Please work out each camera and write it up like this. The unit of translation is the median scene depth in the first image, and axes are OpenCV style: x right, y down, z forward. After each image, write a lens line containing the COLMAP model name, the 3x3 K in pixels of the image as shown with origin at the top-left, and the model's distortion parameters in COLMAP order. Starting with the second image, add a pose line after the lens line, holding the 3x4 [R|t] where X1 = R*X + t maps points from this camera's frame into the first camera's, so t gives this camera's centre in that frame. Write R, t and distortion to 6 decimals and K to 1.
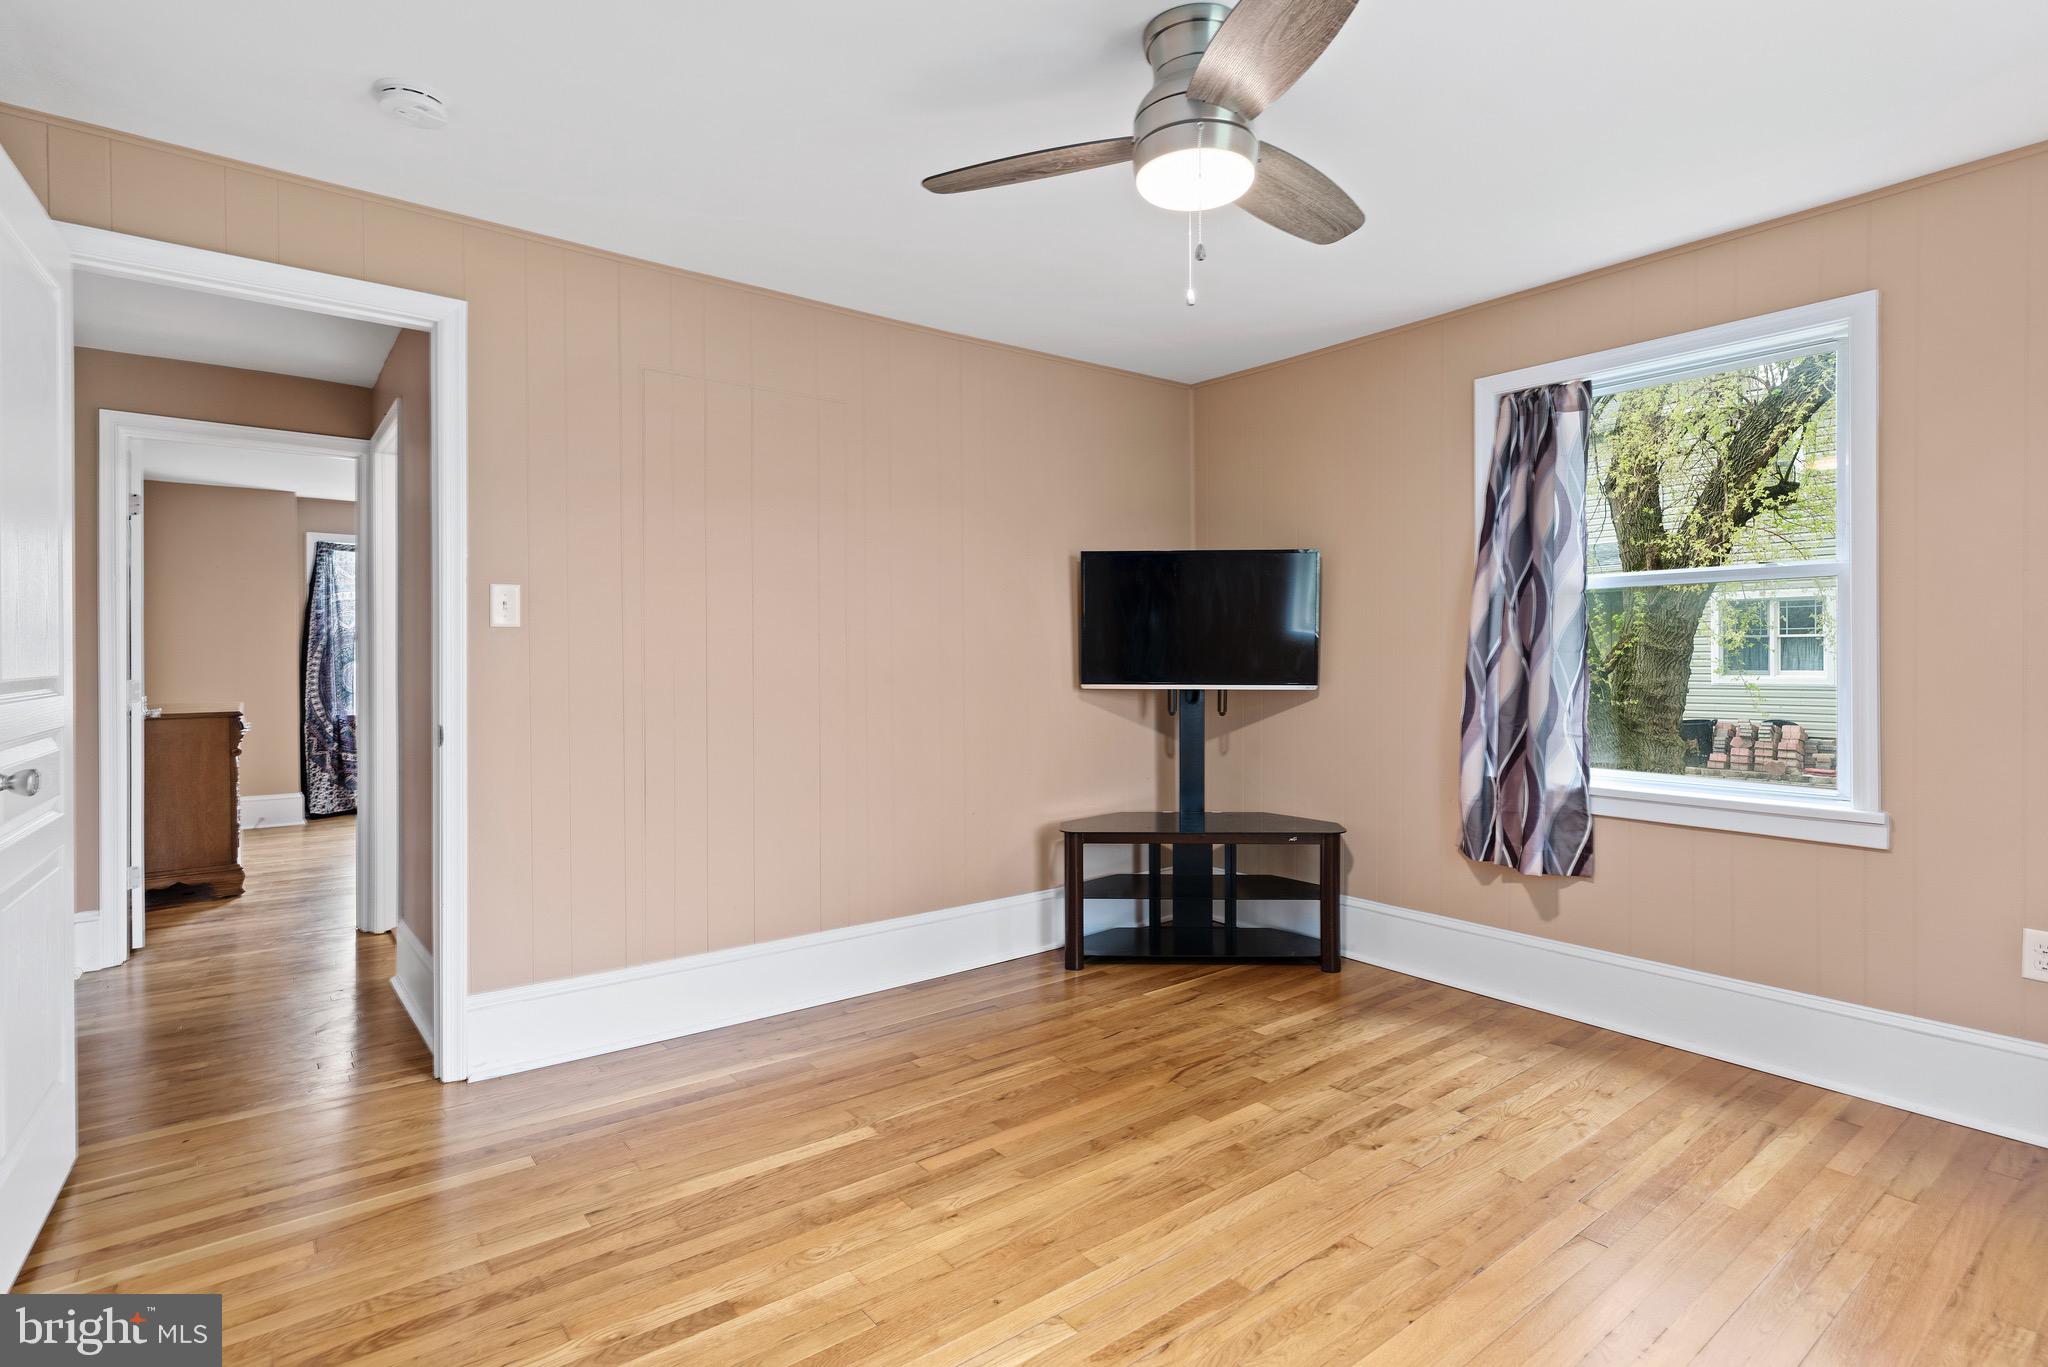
lens RADIAL K [[1014.3, 0, 1027.0], [0, 1014.3, 665.0], [0, 0, 1]] dist [0.003667, 0.001568]
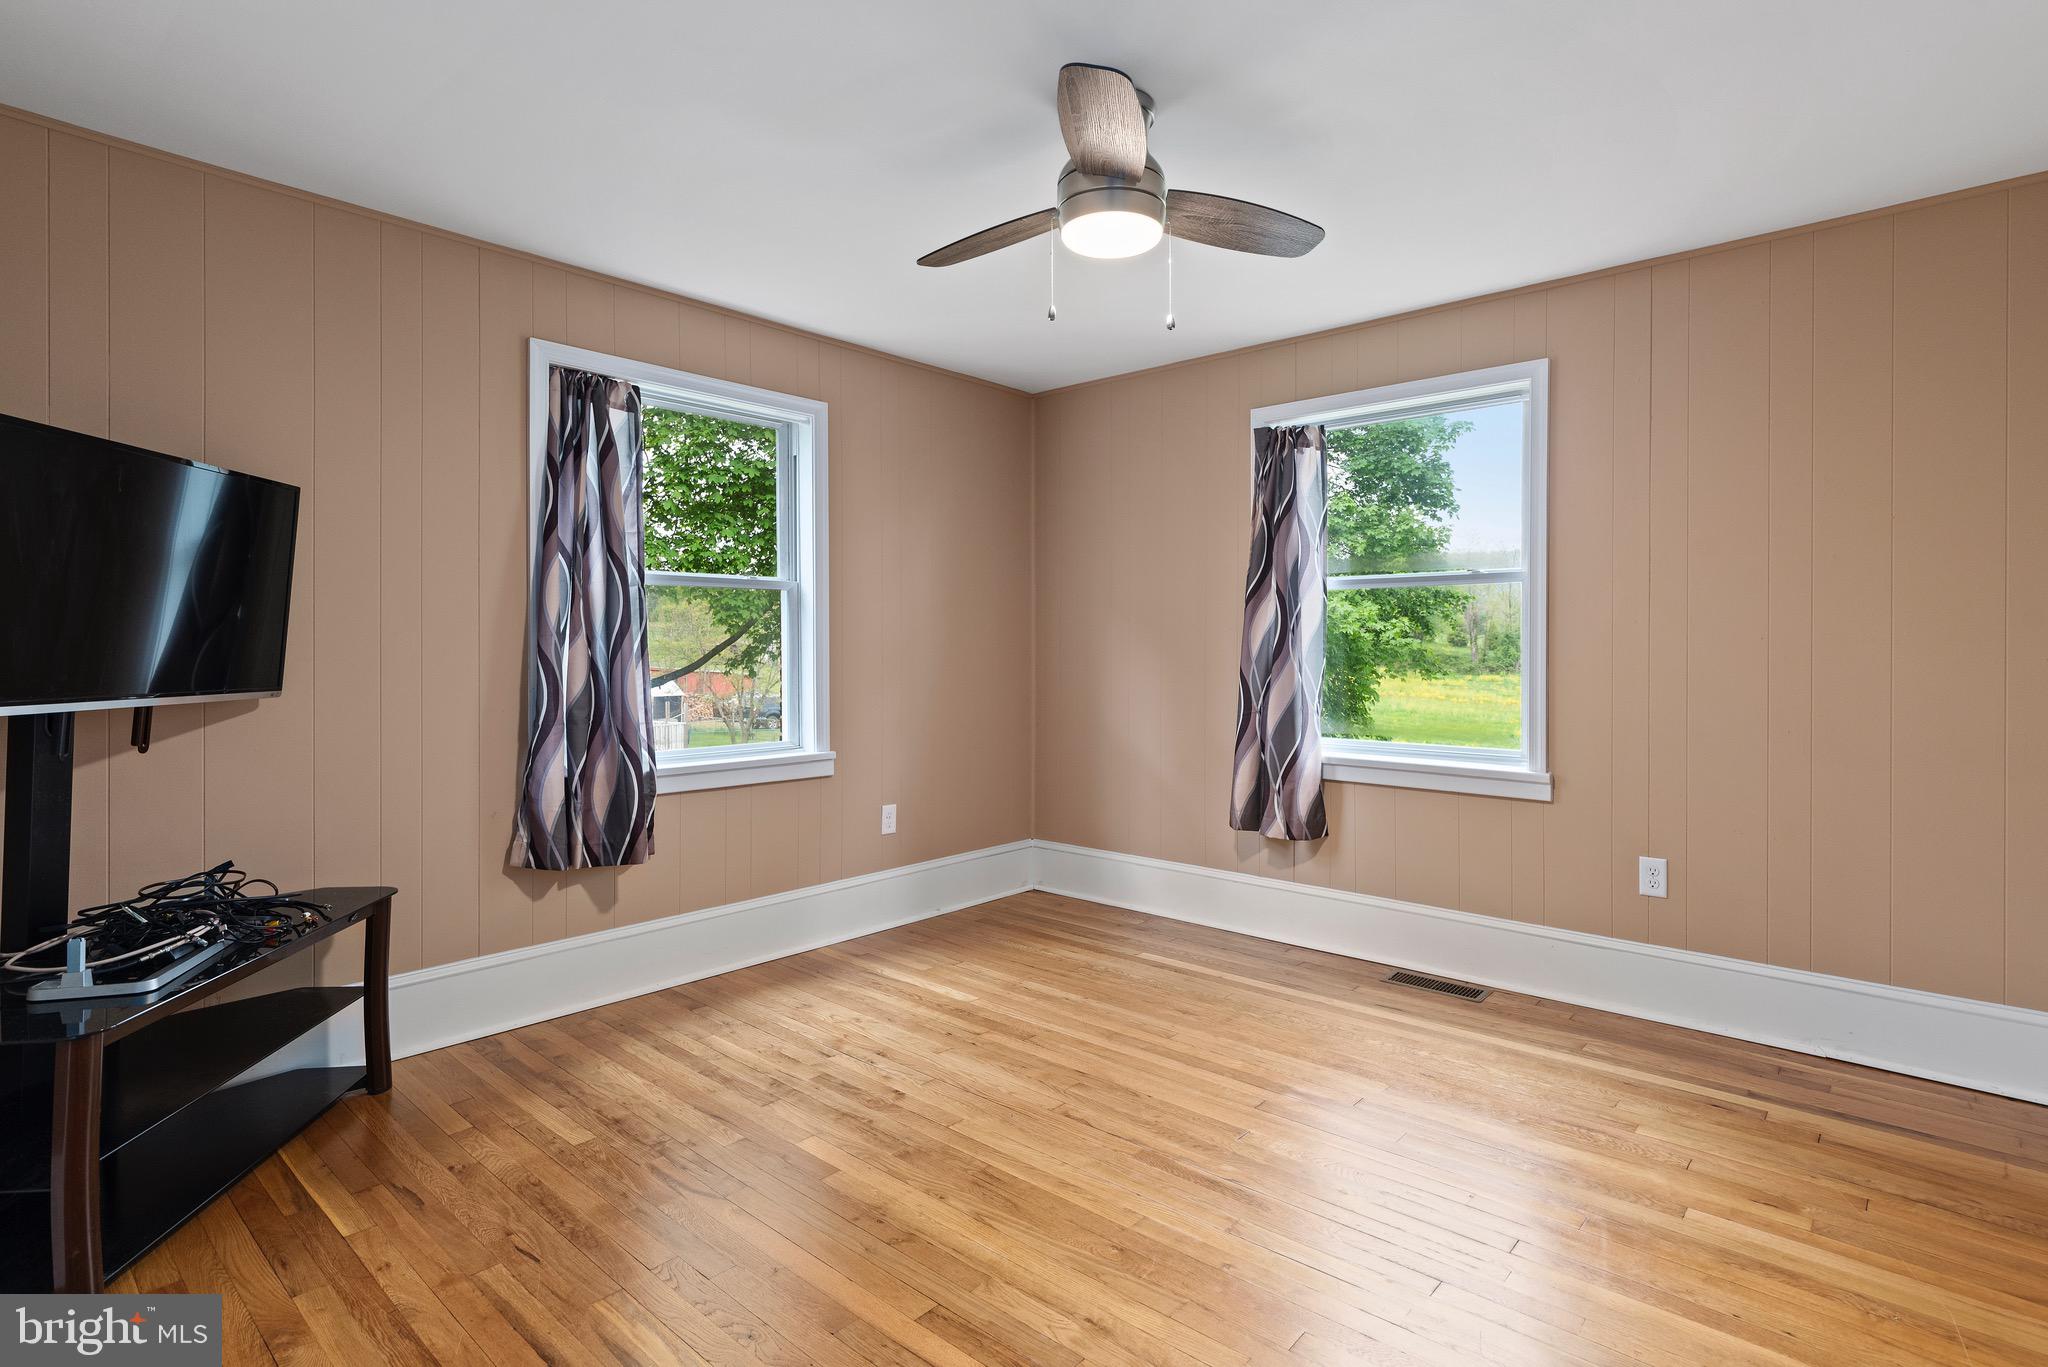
lens RADIAL K [[1014.3, 0, 1084.8], [0, 1014.3, 651.8], [0, 0, 1]] dist [0.003667, 0.001568]
pose [[-0.193567, -0.007453, 0.981059, -0.584699], [0.010444, 0.999899, 0.009657, -0.009808], [-0.981031, 0.012116, -0.193470, 0.763436]]
